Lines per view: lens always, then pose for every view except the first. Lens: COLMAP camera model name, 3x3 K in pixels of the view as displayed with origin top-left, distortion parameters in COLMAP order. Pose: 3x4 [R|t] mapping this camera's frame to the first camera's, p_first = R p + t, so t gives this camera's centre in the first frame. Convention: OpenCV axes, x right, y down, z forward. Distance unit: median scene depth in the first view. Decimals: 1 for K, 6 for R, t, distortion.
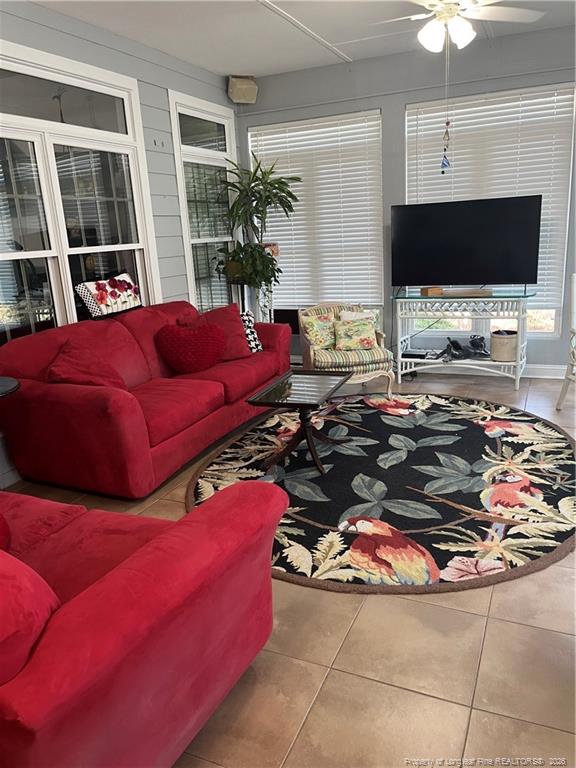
lens RADIAL K [[584.8, 0, 295.2], [0, 584.8, 380.1], [0, 0, 1]] dist [0.046098, -0.071425]
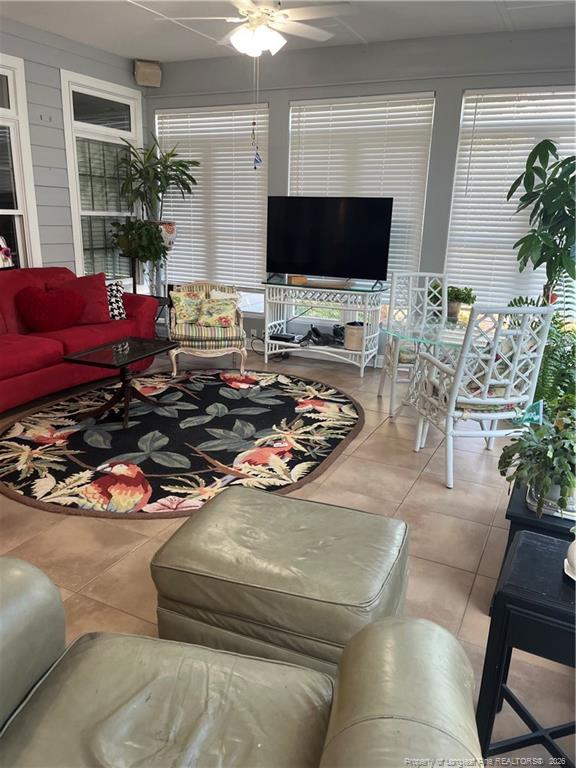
lens RADIAL K [[584.8, 0, 283.6], [0, 584.8, 390.2], [0, 0, 1]] dist [0.046098, -0.071425]
pose [[0.995774, 0.090768, -0.013958, 0.263709], [-0.090142, 0.995112, 0.040331, 0.010386], [0.017551, -0.038902, 0.999089, -0.090569]]
